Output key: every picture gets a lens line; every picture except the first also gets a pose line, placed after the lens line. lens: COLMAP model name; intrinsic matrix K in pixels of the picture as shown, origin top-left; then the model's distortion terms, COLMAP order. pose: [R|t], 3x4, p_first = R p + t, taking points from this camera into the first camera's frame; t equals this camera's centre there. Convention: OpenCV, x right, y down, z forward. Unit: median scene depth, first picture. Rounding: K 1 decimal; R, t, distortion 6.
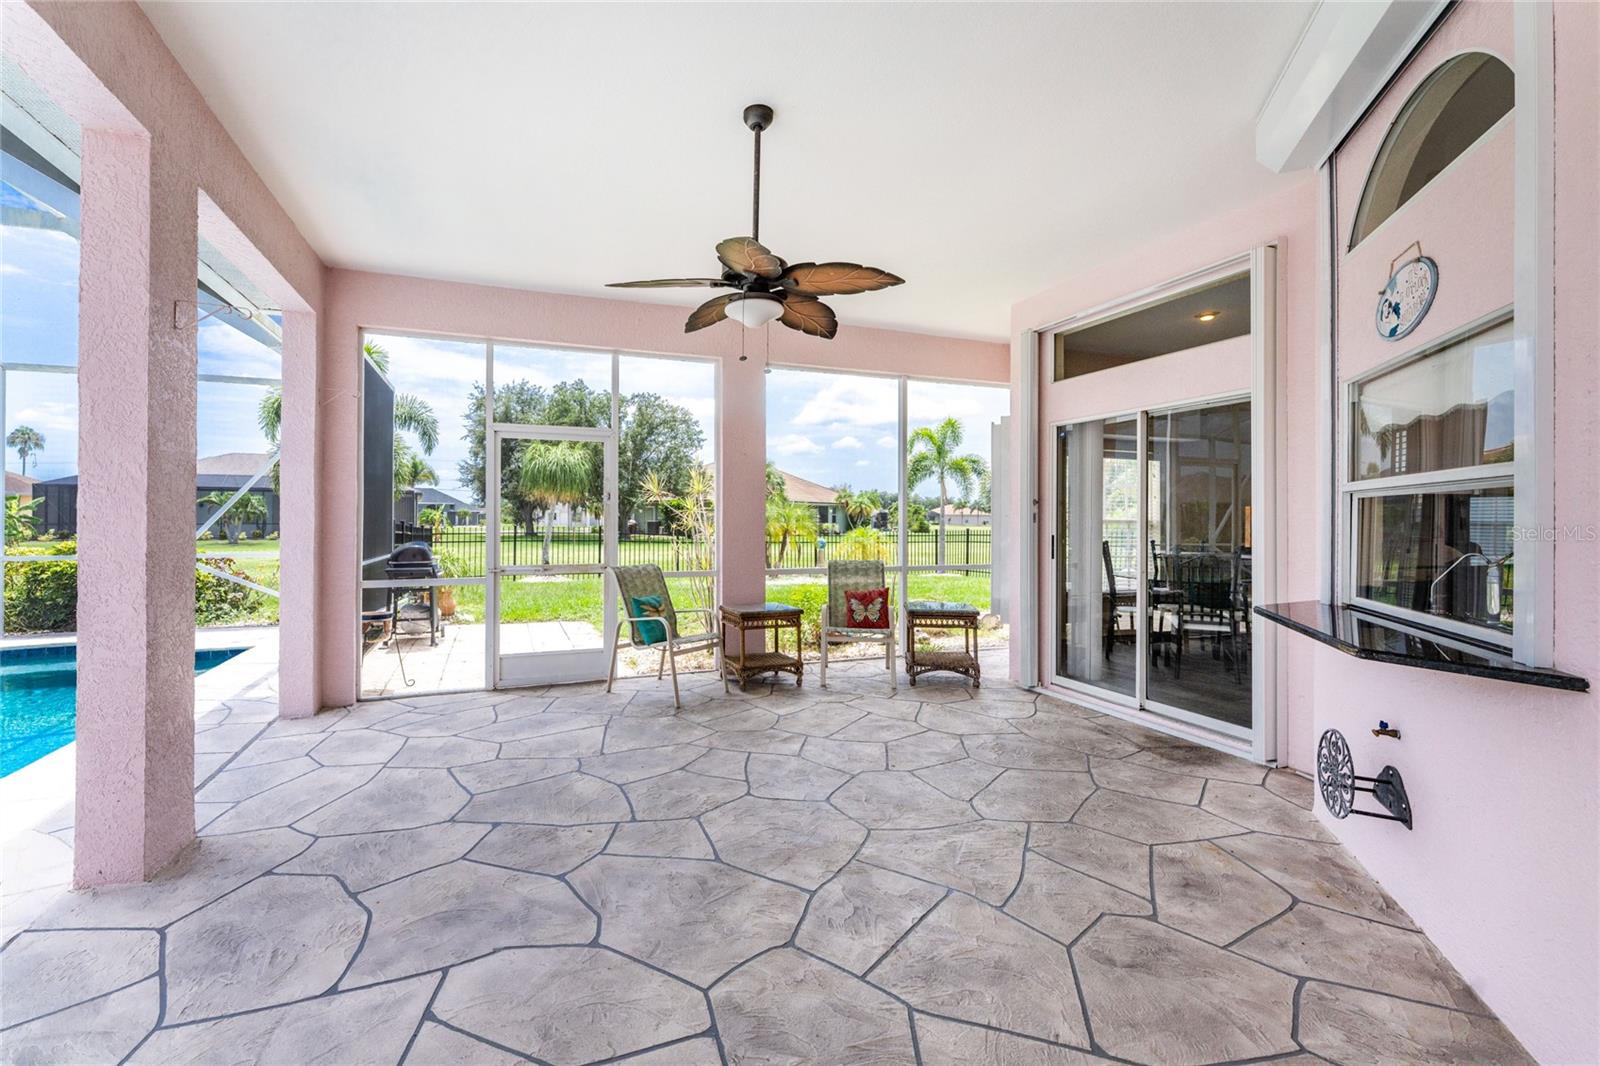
lens RADIAL K [[658.3, 0, 739.0], [0, 658.3, 517.0], [0, 0, 1]] dist [-0.002649, 0.000550]
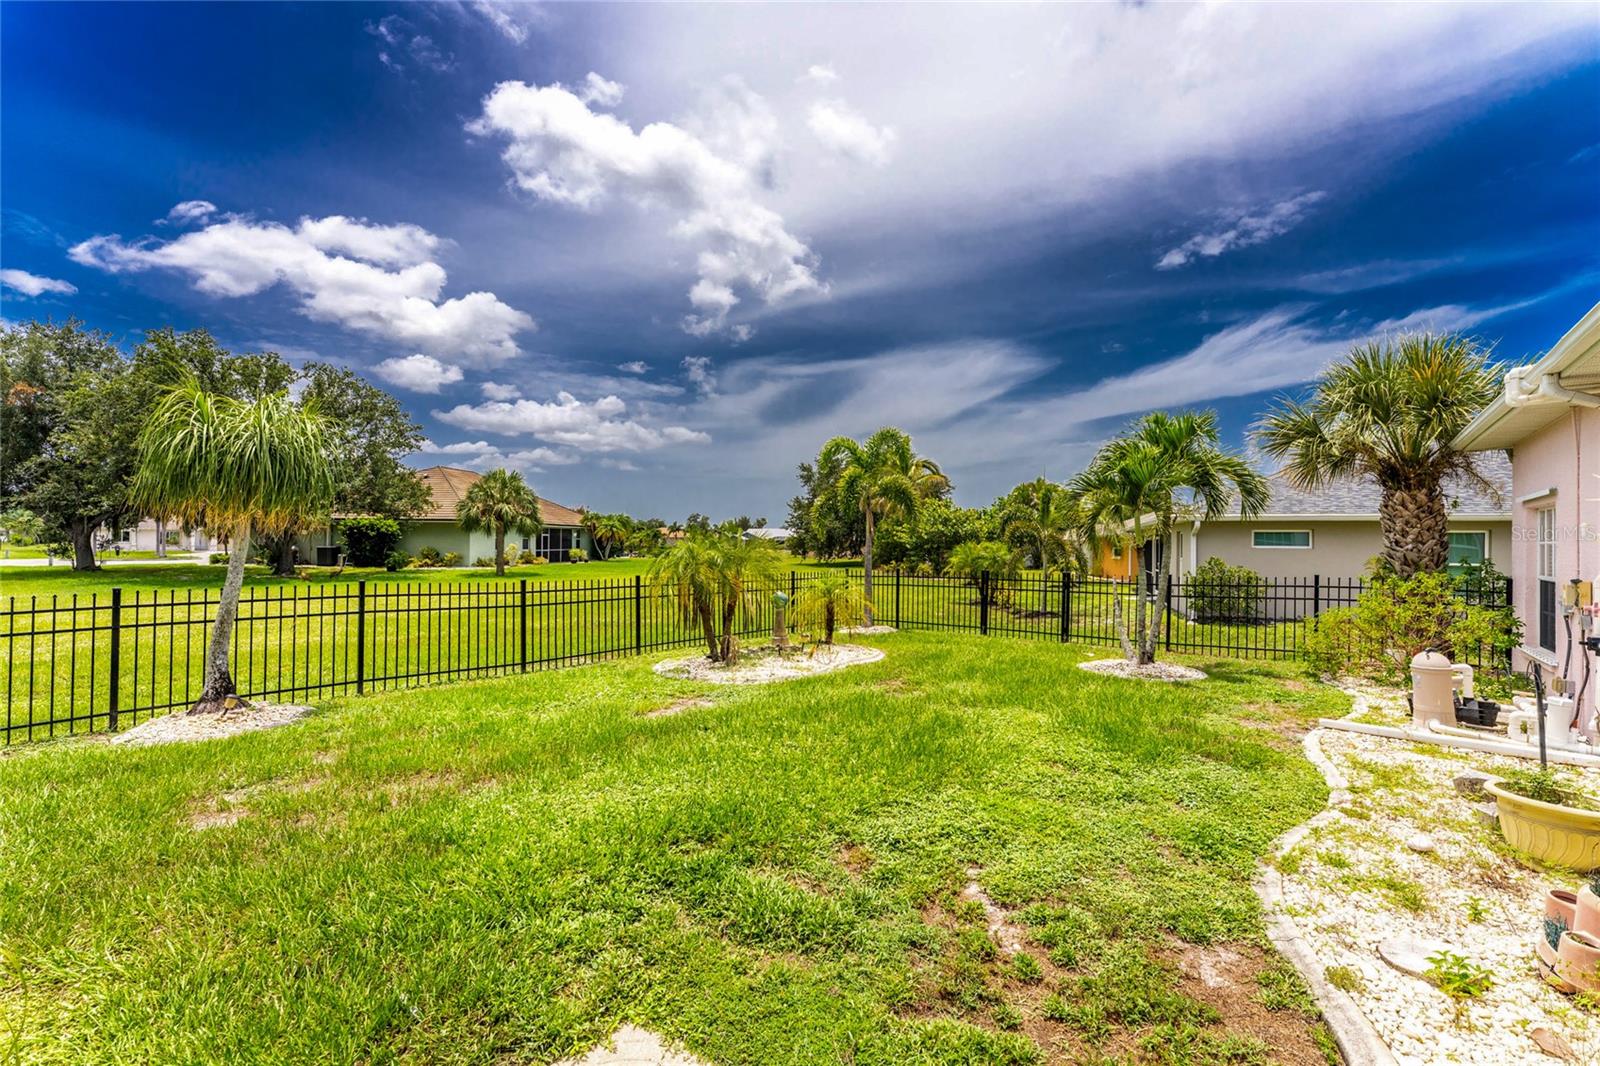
lens RADIAL K [[658.3, 0, 800.9], [0, 658.3, 536.3], [0, 0, 1]] dist [-0.002649, 0.000550]
pose [[0.860550, 0.009954, 0.509268, -0.696766], [-0.008268, 0.999950, -0.005574, -0.080357], [-0.509299, 0.000586, 0.860590, 1.660303]]
